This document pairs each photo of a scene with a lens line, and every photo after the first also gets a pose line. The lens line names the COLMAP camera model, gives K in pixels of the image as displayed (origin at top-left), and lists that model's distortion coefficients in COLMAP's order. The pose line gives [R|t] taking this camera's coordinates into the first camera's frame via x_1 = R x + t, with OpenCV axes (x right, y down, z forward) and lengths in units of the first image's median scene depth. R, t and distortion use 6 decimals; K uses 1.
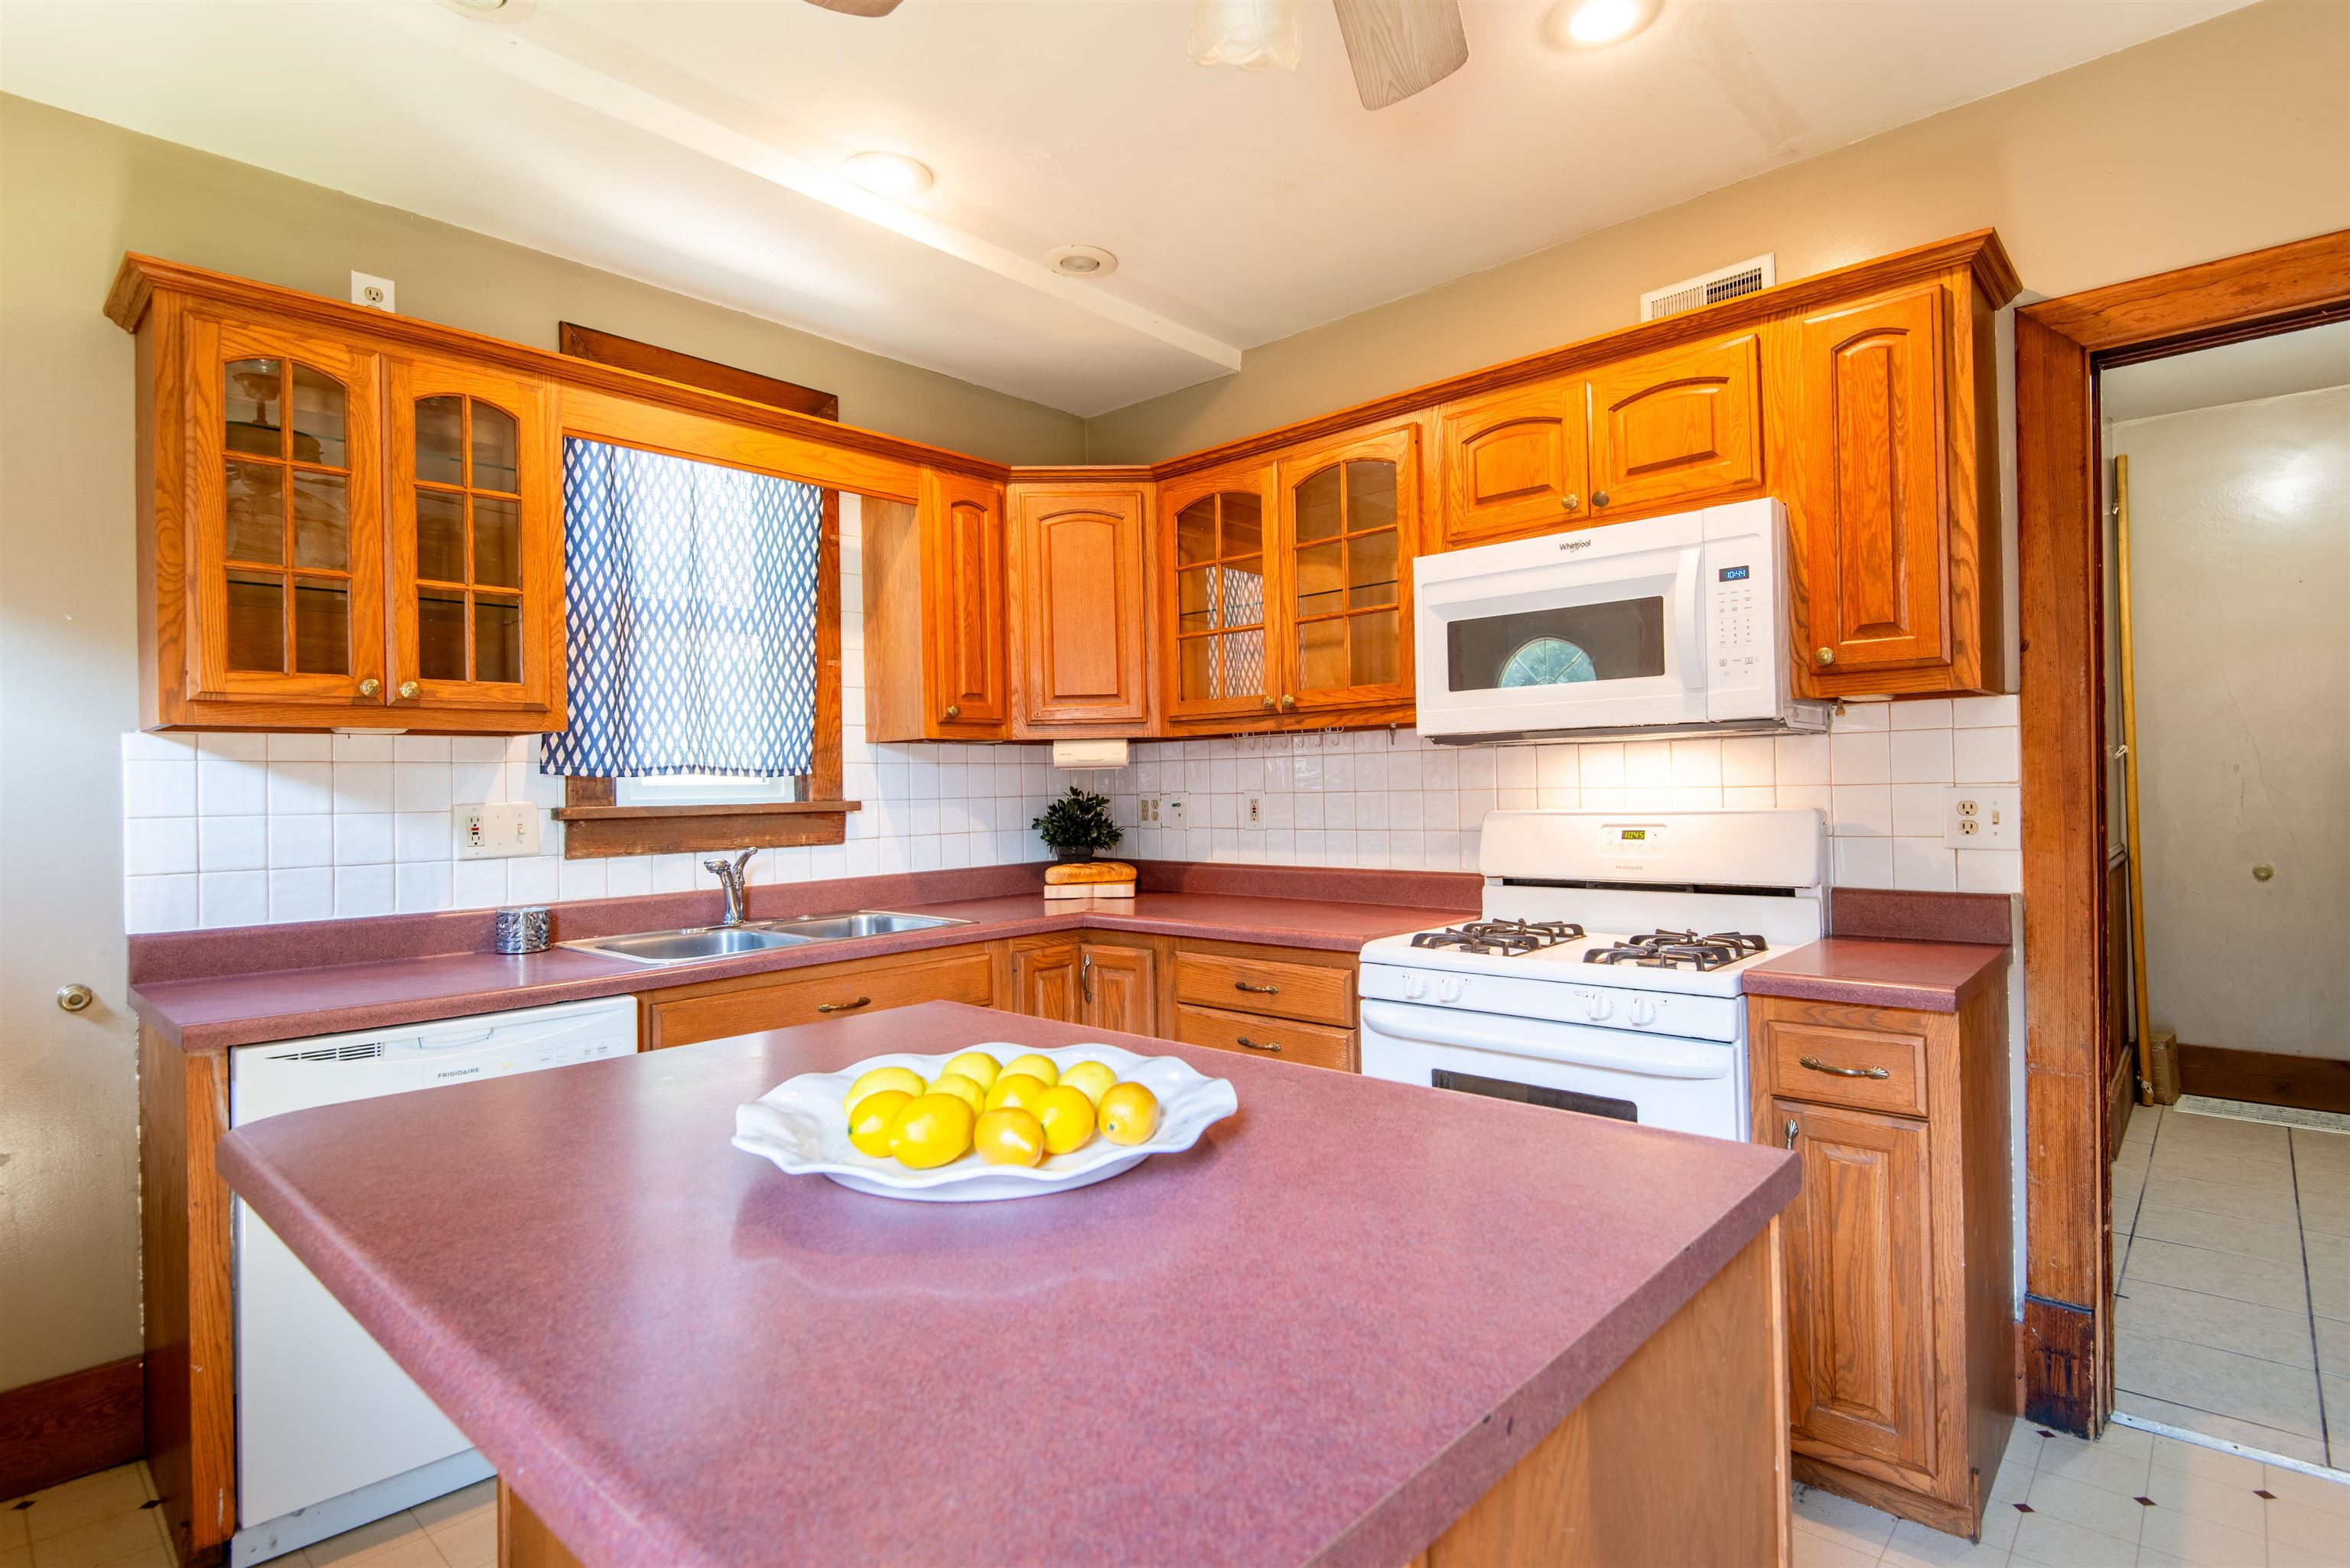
lens RADIAL K [[1179.9, 0, 1153.6], [0, 1179.9, 780.4], [0, 0, 1]] dist [0.008840, -0.010531]
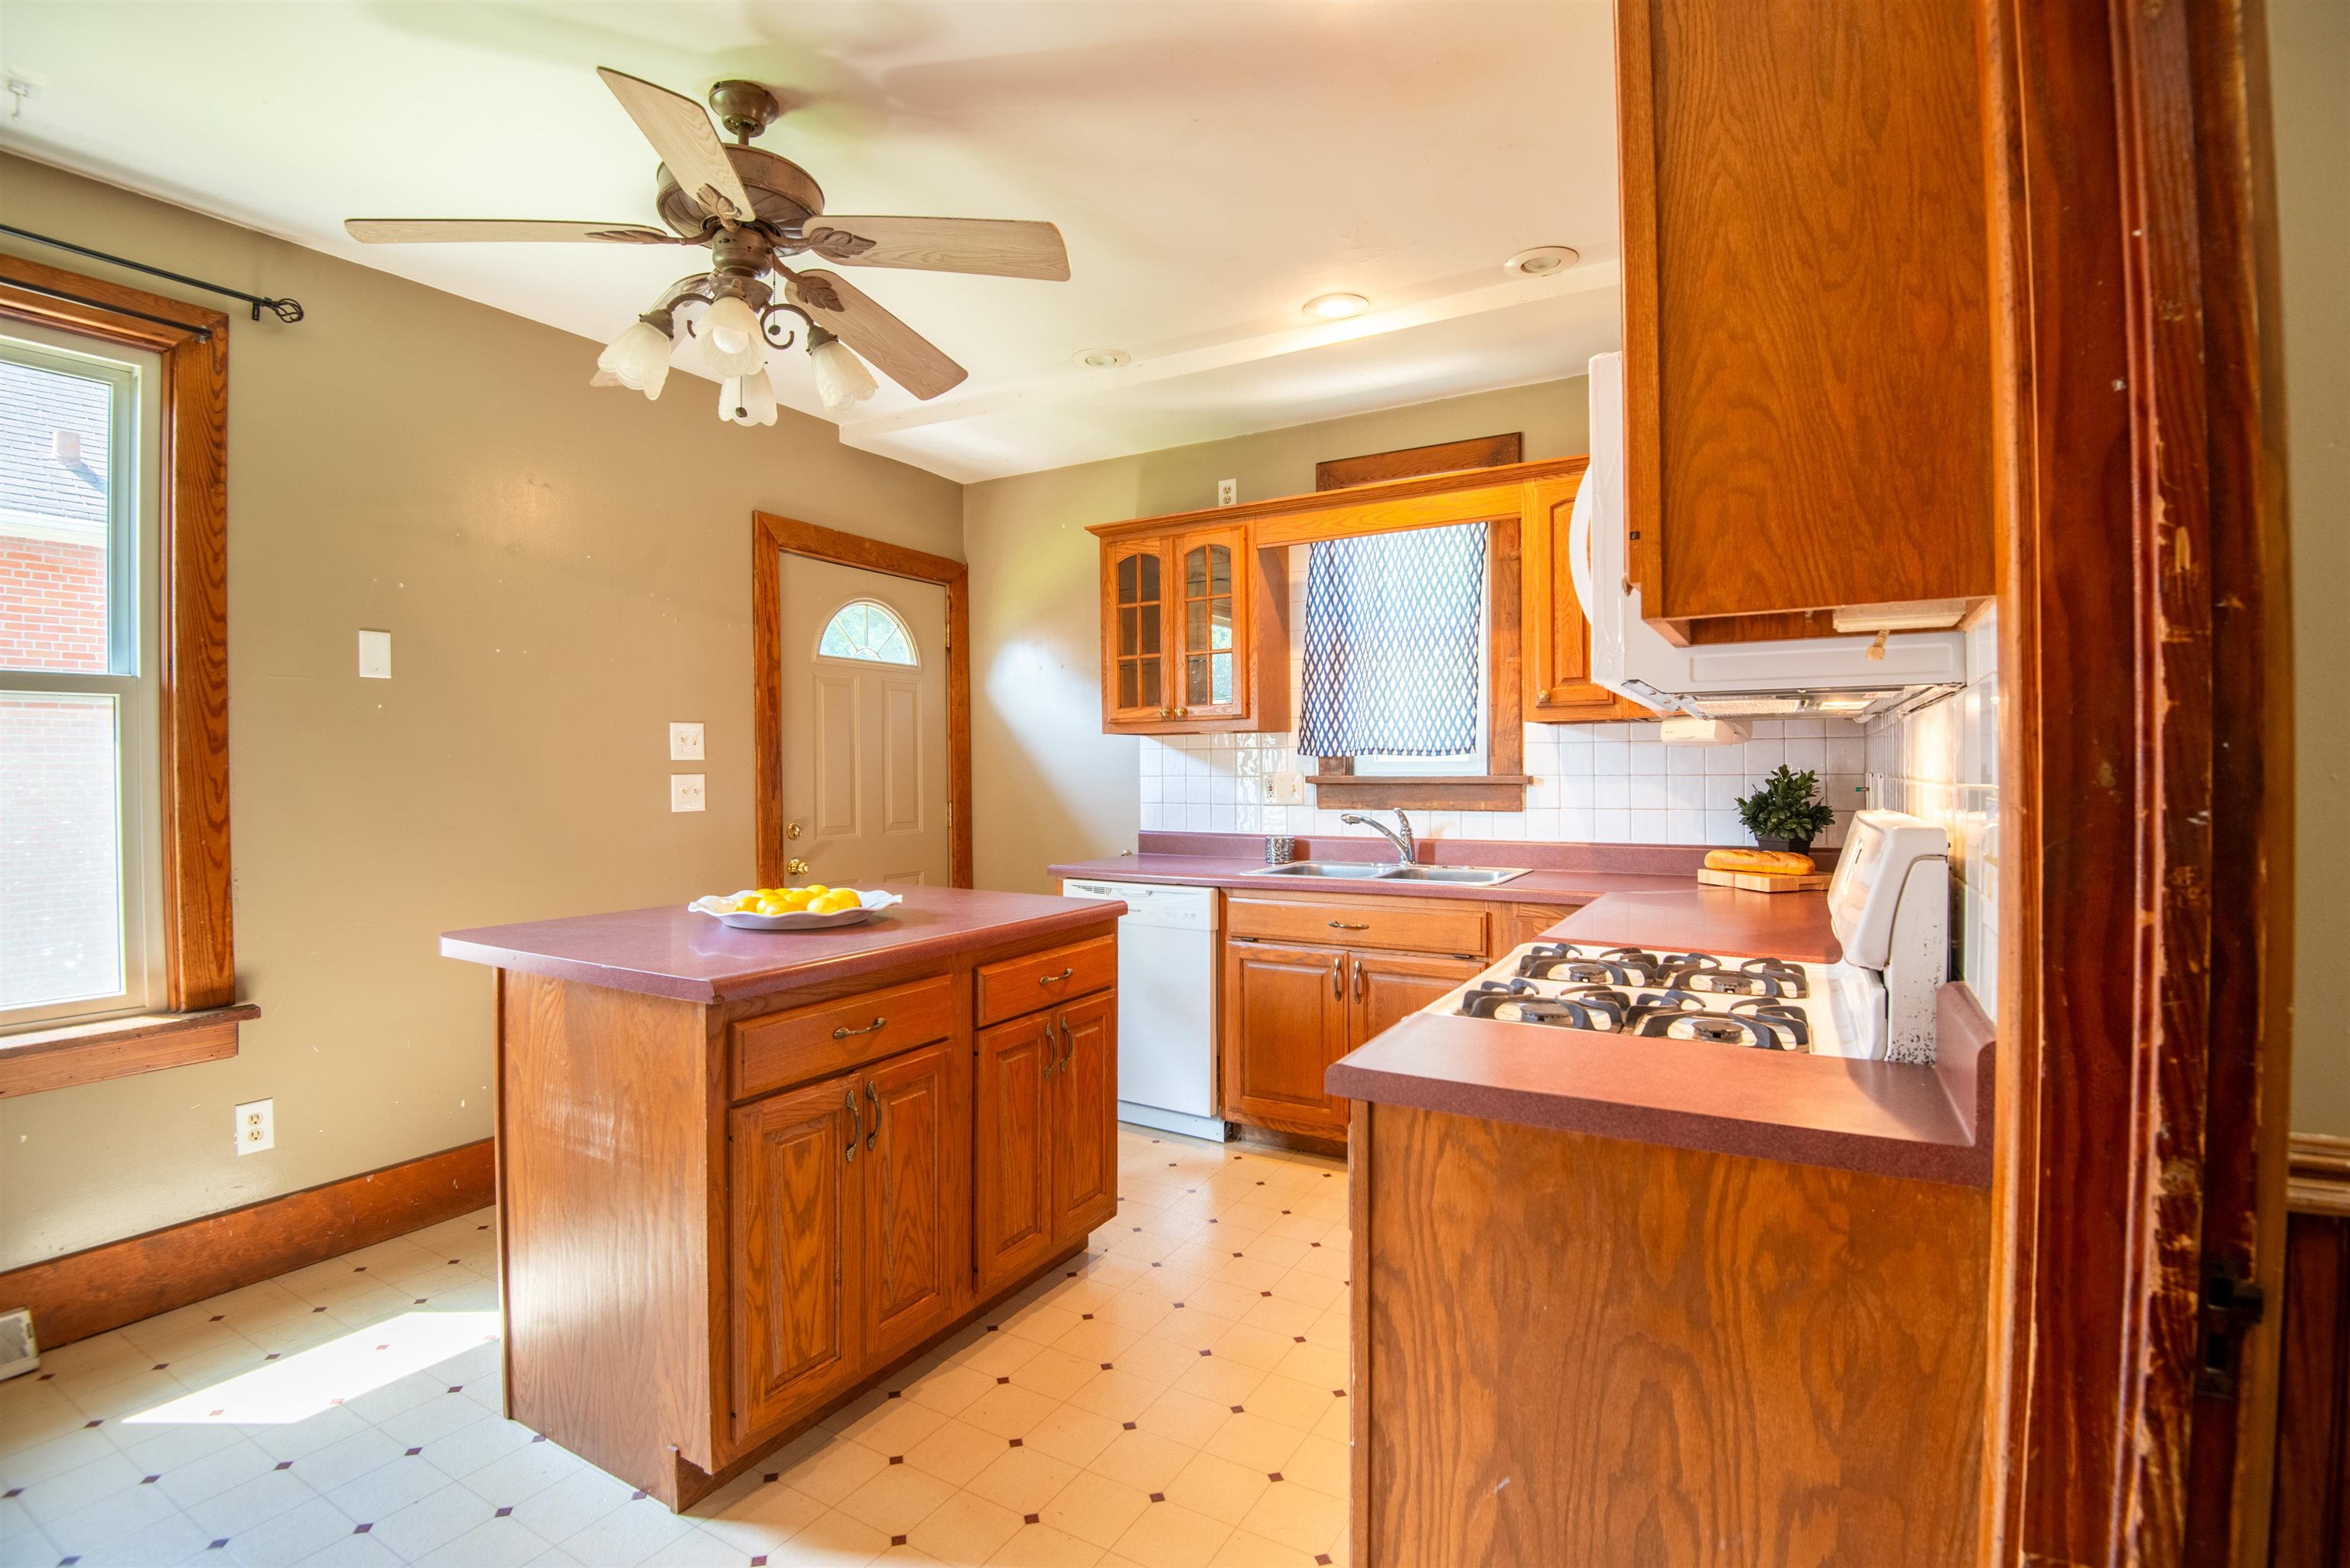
lens RADIAL K [[1094.4, 0, 1174.8], [0, 1094.4, 778.6], [0, 0, 1]] dist [0.026207, 0.000017]
pose [[0.199868, 0.028742, -0.979401, 0.996534], [0.008794, 0.999477, 0.031126, -0.022347], [0.979783, -0.014834, 0.199511, 0.586026]]
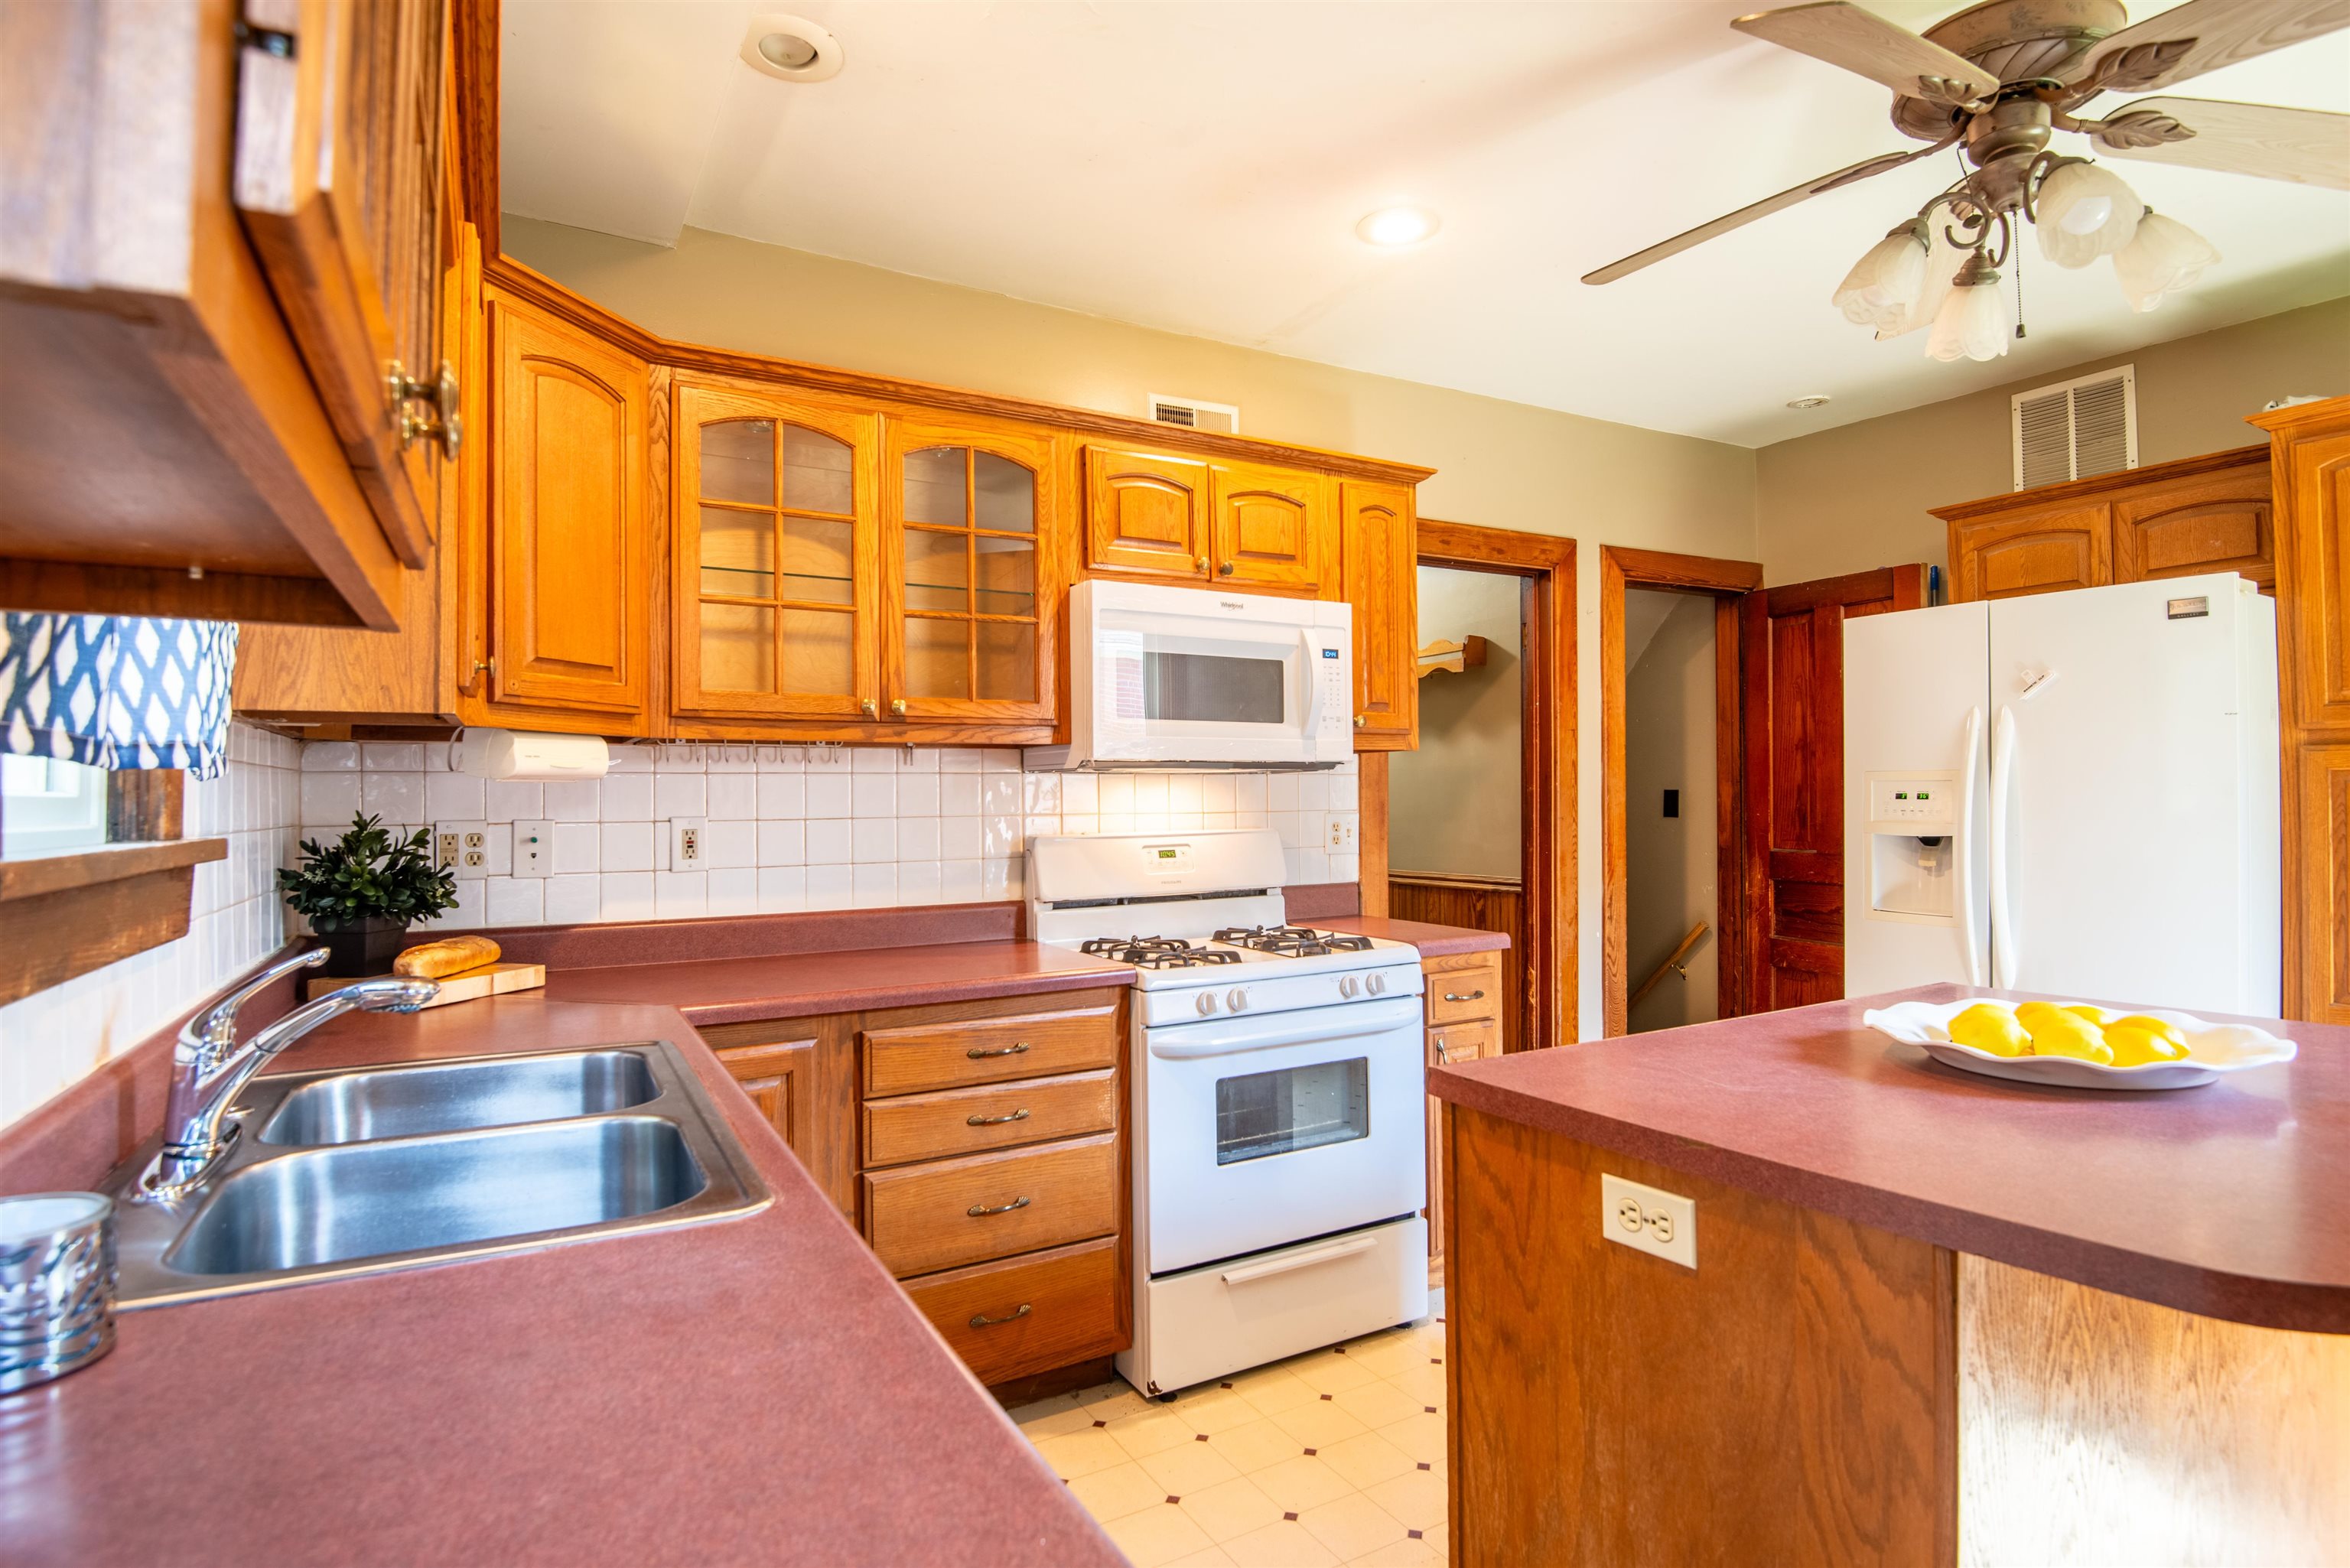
lens RADIAL K [[1179.9, 0, 1166.1], [0, 1179.9, 790.8], [0, 0, 1]] dist [0.008840, -0.010531]
pose [[0.296985, 0.023786, 0.954586, -0.763298], [-0.002263, 0.999704, -0.024206, 0.013035], [-0.954879, 0.005029, 0.296952, 0.706955]]
